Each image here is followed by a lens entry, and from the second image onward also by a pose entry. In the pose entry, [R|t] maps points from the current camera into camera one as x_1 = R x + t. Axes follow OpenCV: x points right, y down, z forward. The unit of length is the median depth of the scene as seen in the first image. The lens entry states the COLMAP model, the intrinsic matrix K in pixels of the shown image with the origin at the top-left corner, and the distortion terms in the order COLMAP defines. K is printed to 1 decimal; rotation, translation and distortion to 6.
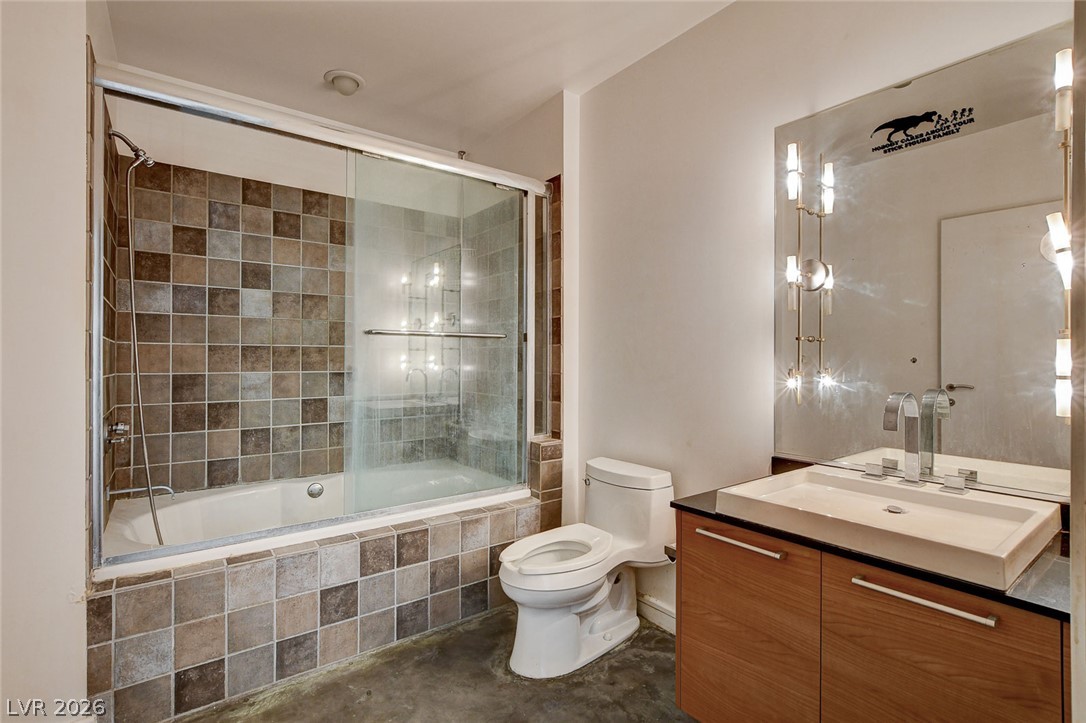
lens RADIAL K [[522.1, 0, 543.0], [0, 522.1, 361.5], [0, 0, 1]] dist [-0.022262, -0.000817]
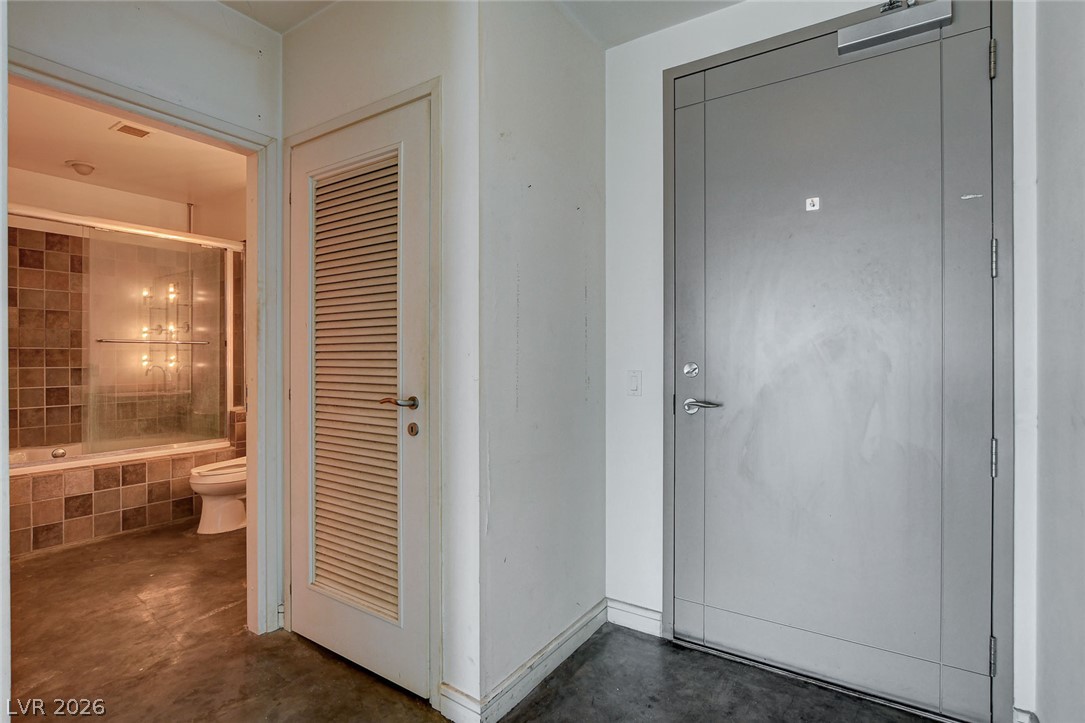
lens RADIAL K [[523.2, 0, 542.5], [0, 523.2, 361.5], [0, 0, 1]] dist [-0.023868, 0.000809]
pose [[0.938112, -0.005958, 0.346280, 0.315818], [0.005850, 0.999982, 0.001359, 0.010539], [-0.346281, 0.000751, 0.938130, -0.765882]]
